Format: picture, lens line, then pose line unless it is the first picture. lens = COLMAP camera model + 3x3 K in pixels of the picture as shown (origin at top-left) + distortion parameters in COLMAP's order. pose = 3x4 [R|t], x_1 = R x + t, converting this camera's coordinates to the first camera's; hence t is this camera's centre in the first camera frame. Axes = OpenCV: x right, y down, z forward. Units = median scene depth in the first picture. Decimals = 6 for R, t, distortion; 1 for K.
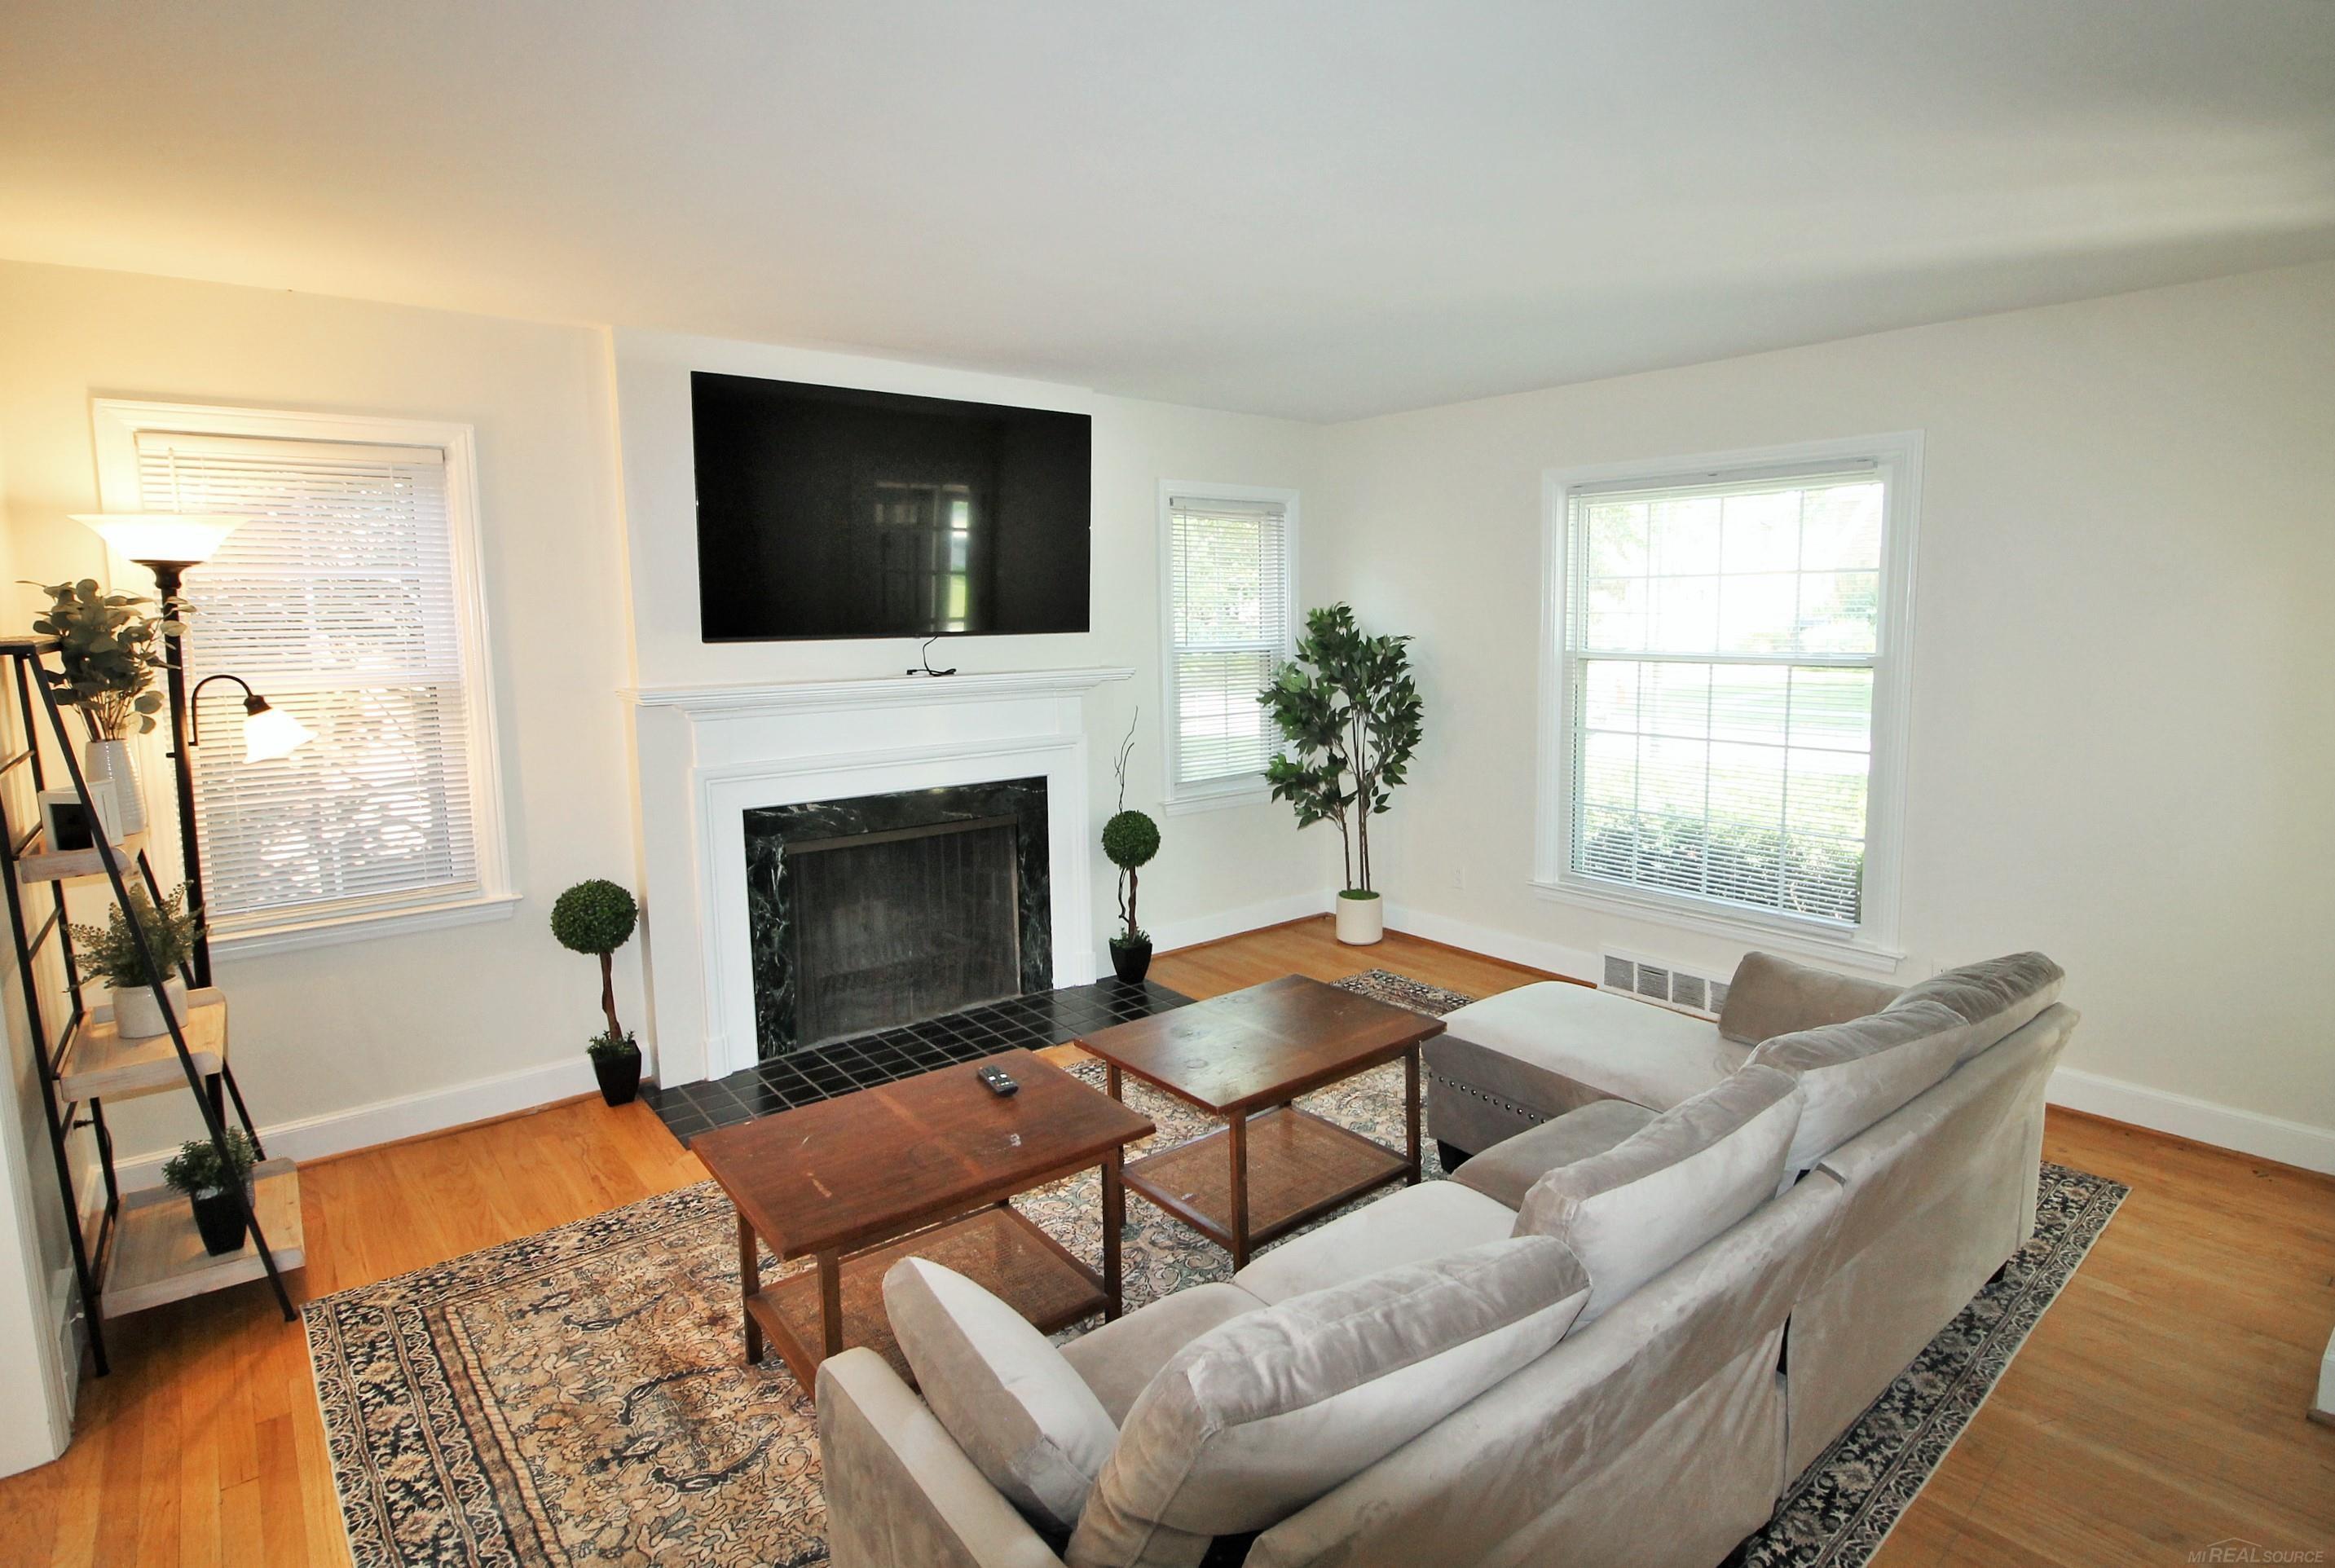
lens RADIAL K [[1181.0, 0, 1183.0], [0, 1181.0, 761.9], [0, 0, 1]] dist [-0.012457, -0.000752]
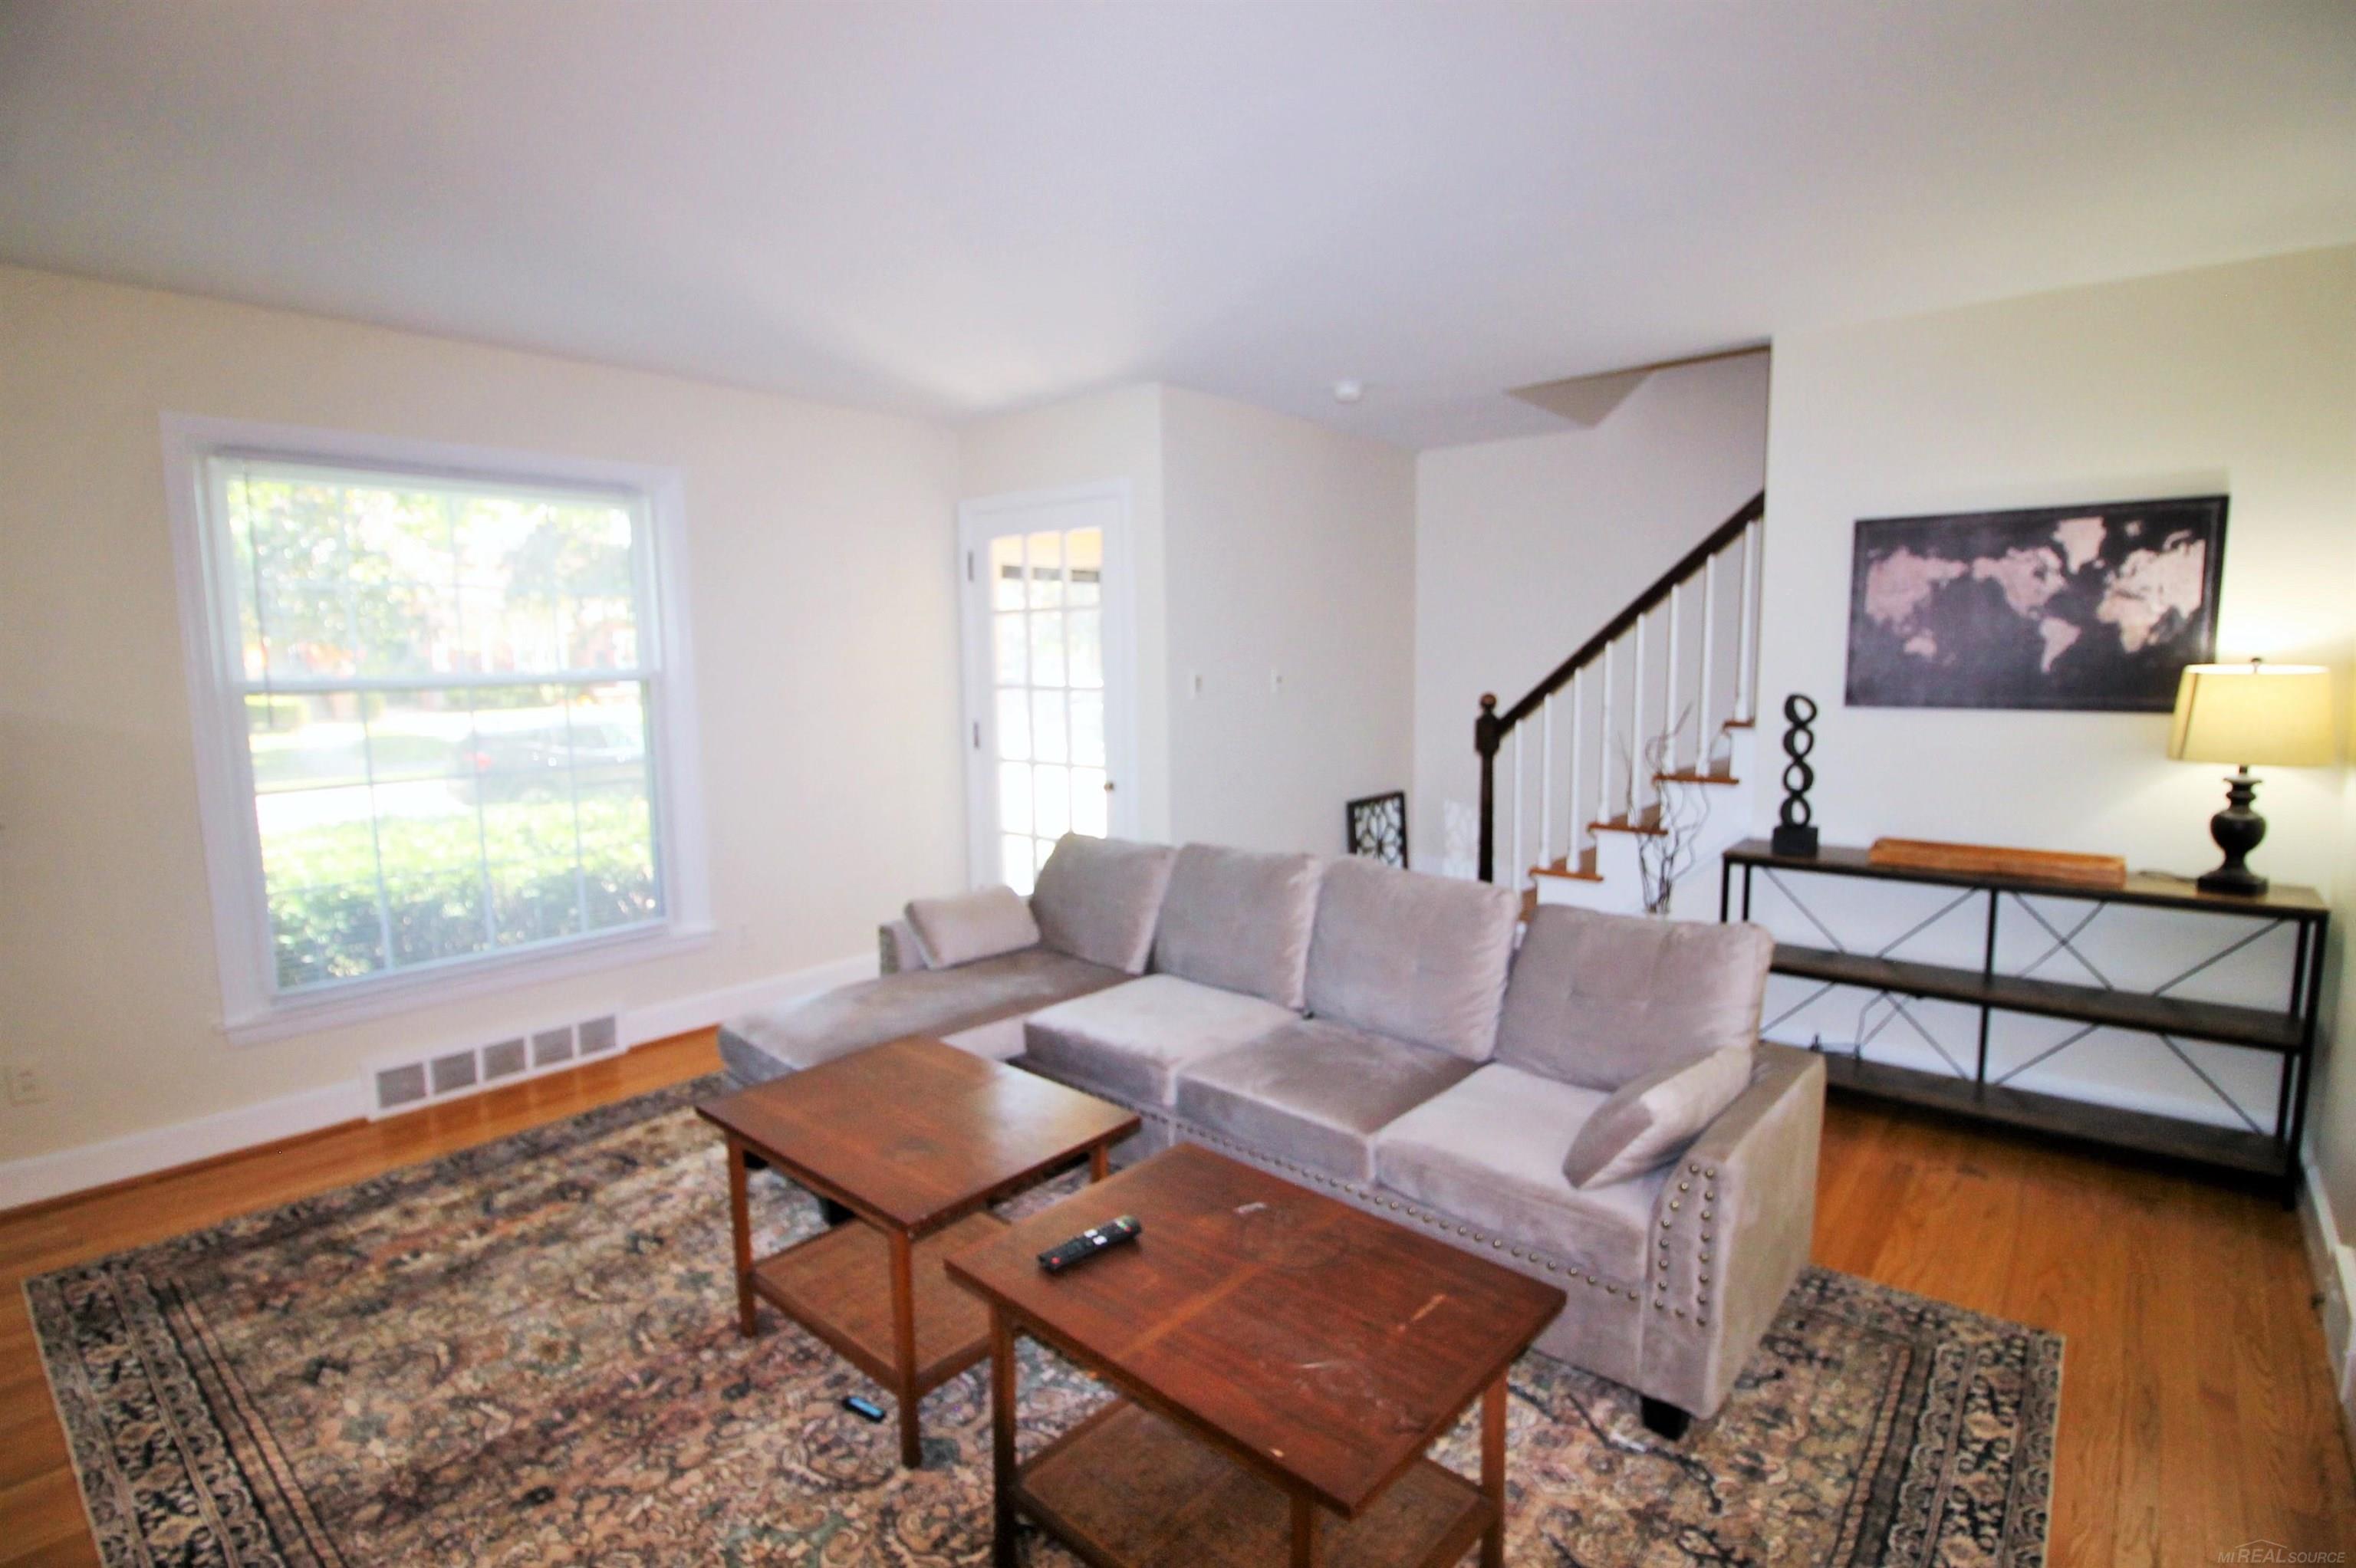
lens RADIAL K [[1185.4, 0, 1196.6], [0, 1185.4, 653.2], [0, 0, 1]] dist [-0.023047, 0.000148]
pose [[-0.187171, 0.005890, 0.982310, -0.534655], [0.134847, 0.990669, 0.019754, -0.056538], [-0.973028, 0.136159, -0.186219, 0.618003]]
